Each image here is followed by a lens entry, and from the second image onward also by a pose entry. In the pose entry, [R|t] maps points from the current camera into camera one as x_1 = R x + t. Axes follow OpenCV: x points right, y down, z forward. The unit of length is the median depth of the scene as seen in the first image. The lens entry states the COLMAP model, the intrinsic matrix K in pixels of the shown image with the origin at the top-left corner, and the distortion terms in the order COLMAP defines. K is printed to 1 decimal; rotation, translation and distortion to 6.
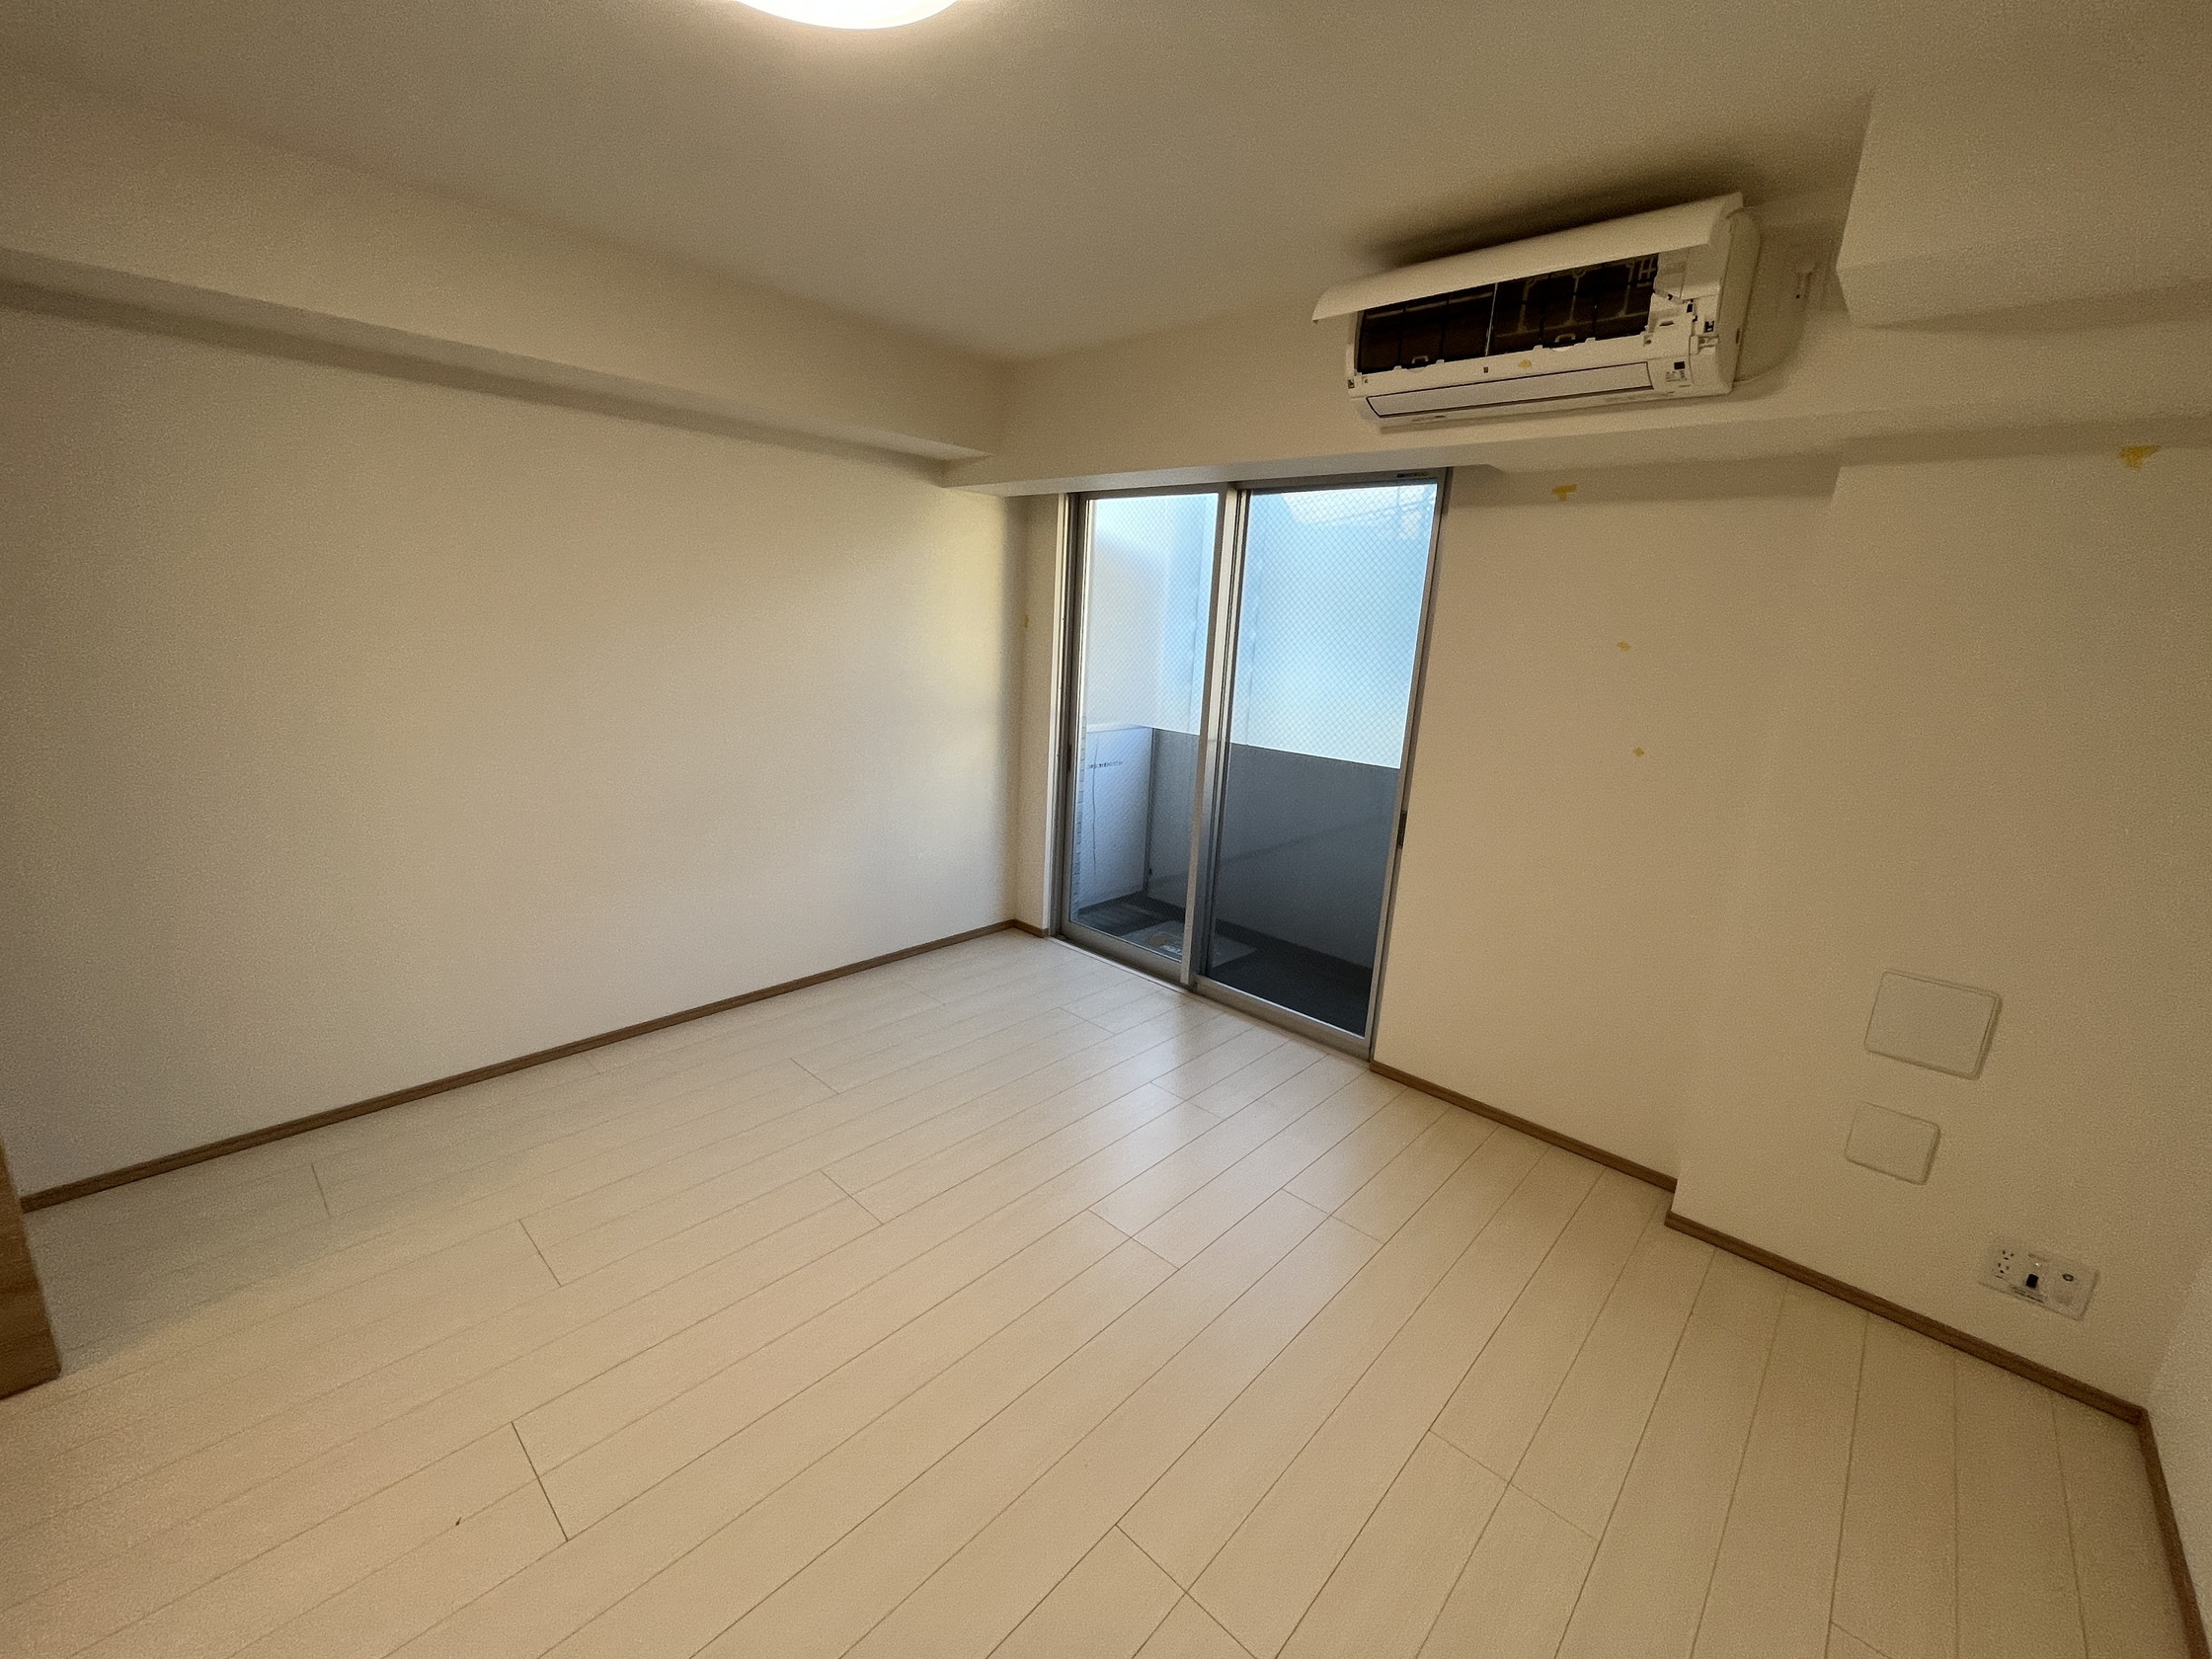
lens RADIAL K [[897.3, 0, 1100.8], [0, 897.3, 836.4], [0, 0, 1]] dist [0.002159, 0.000611]
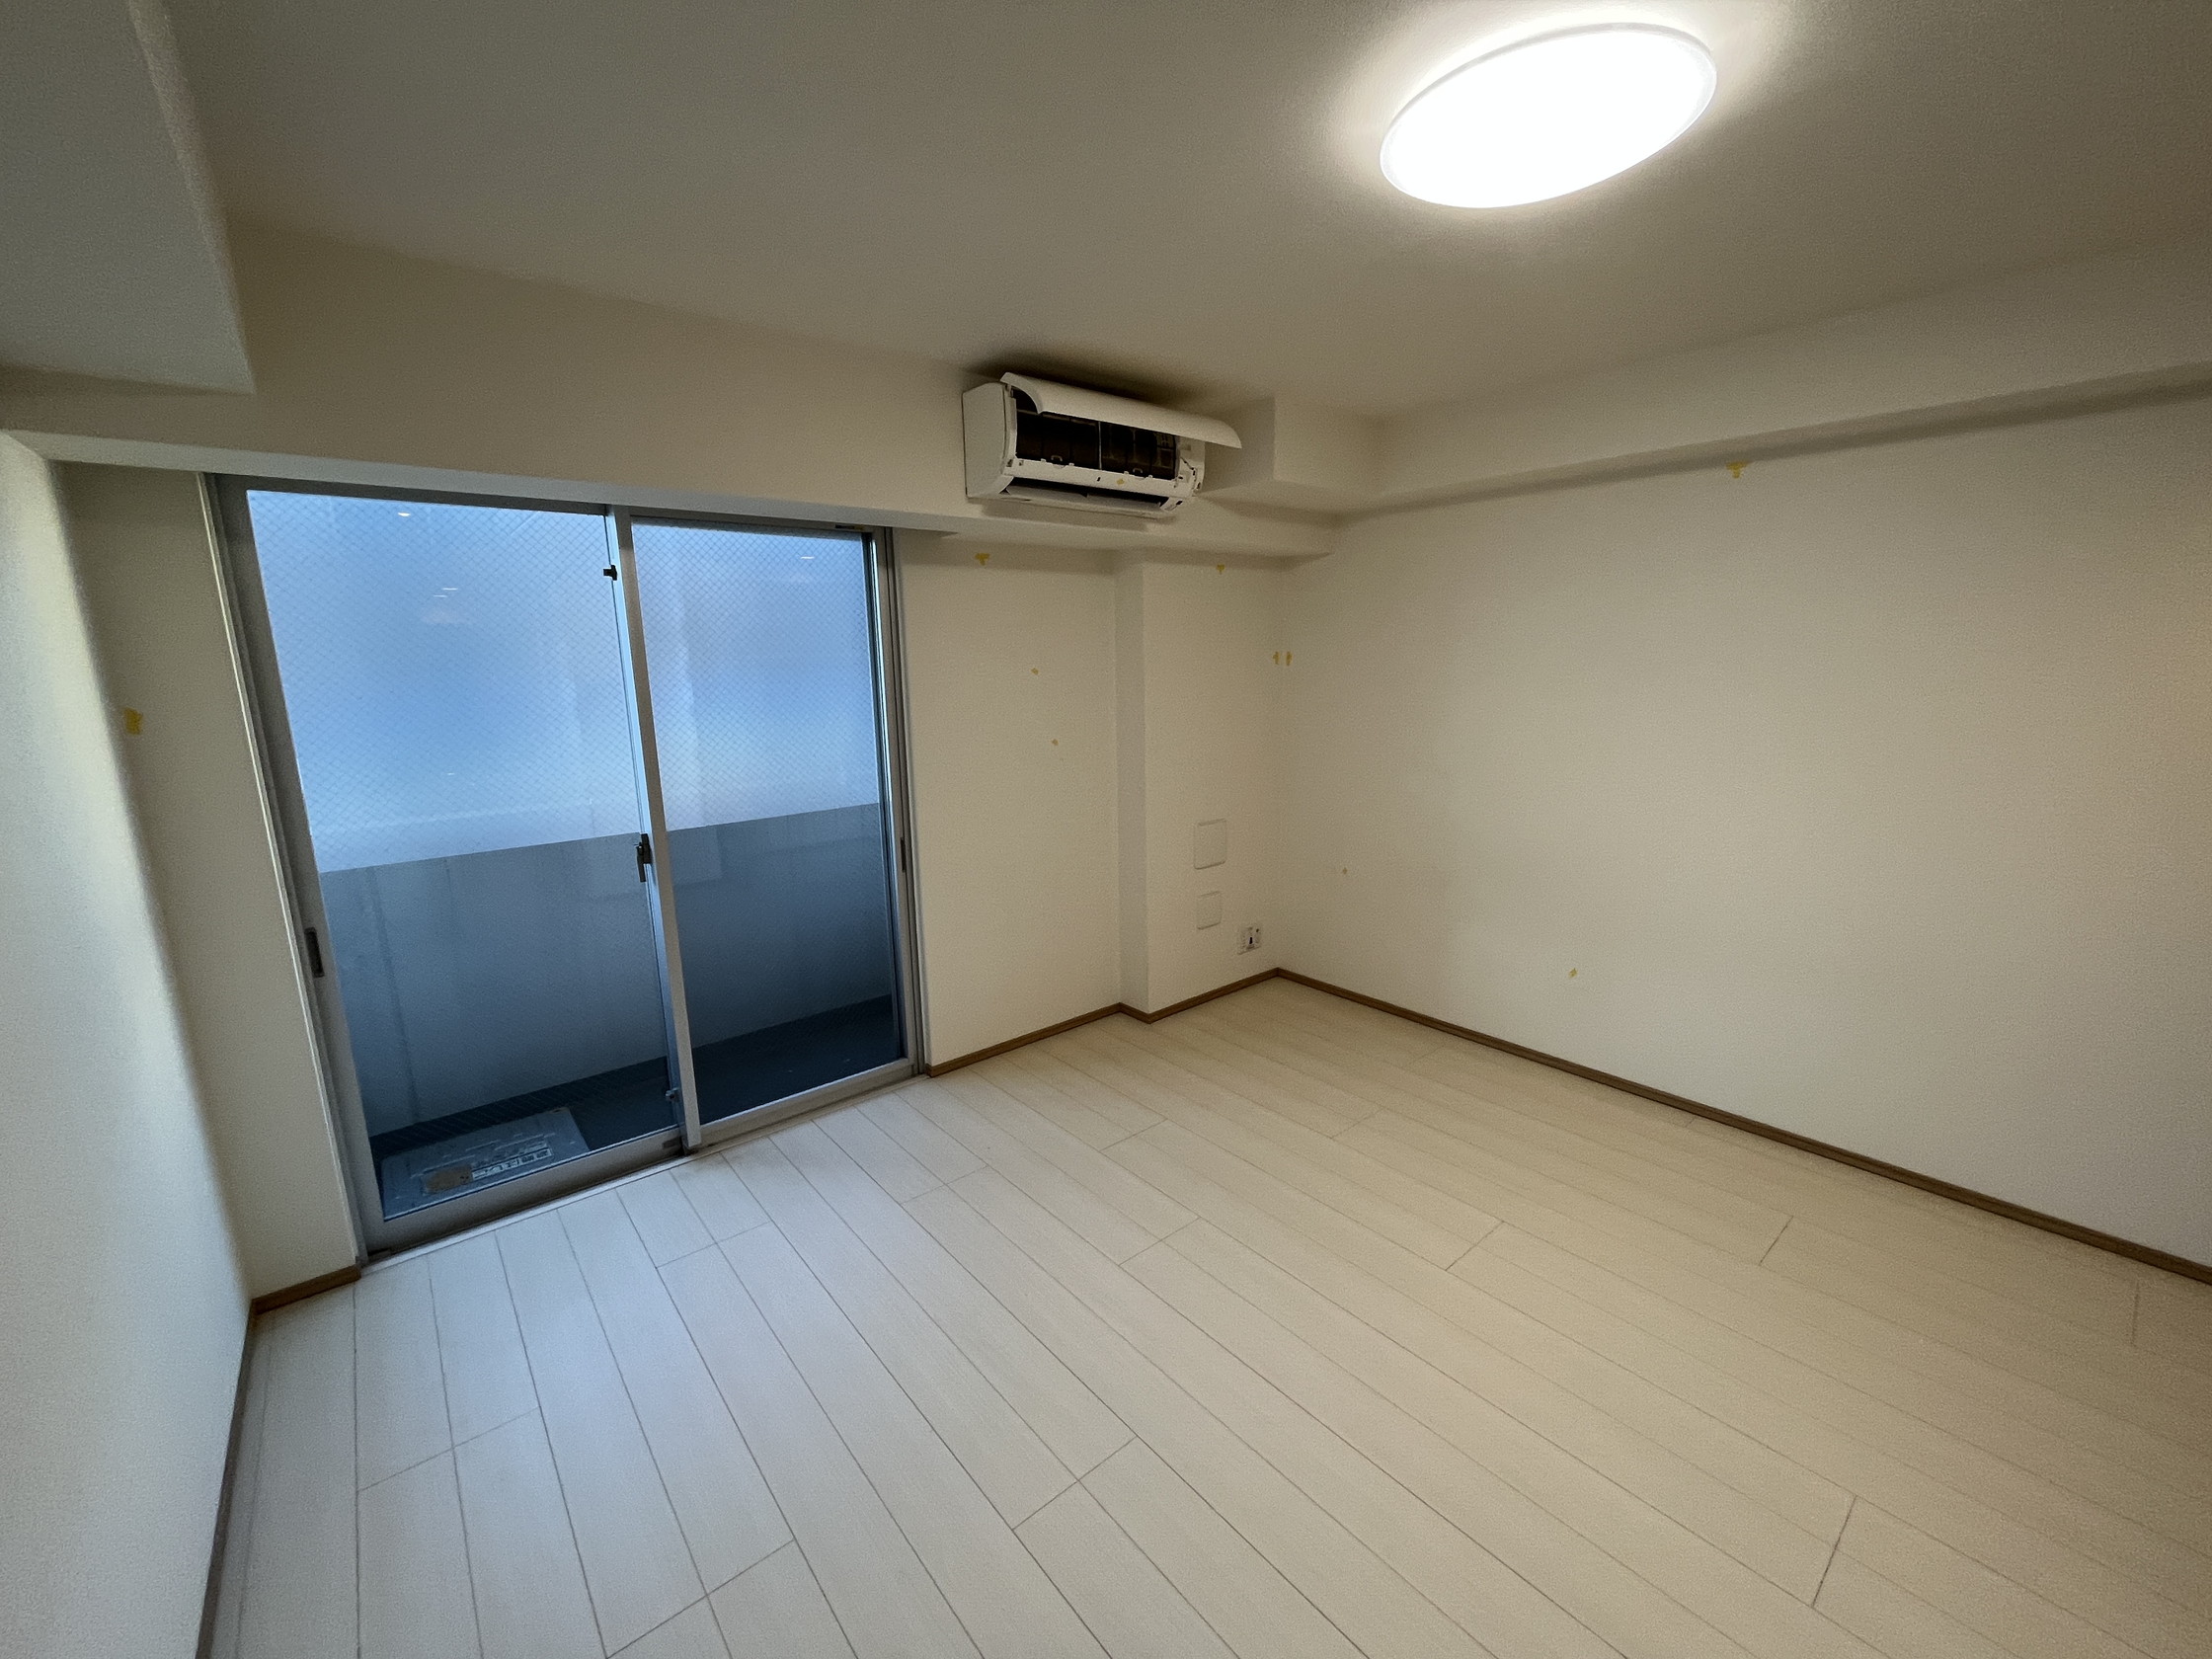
lens RADIAL K [[897.3, 0, 1104.1], [0, 897.3, 815.8], [0, 0, 1]] dist [0.002159, 0.000611]
pose [[0.129455, -0.227537, 0.965126, -0.800784], [0.271459, 0.944265, 0.186207, -0.223909], [-0.953704, 0.237887, 0.184007, 0.676293]]
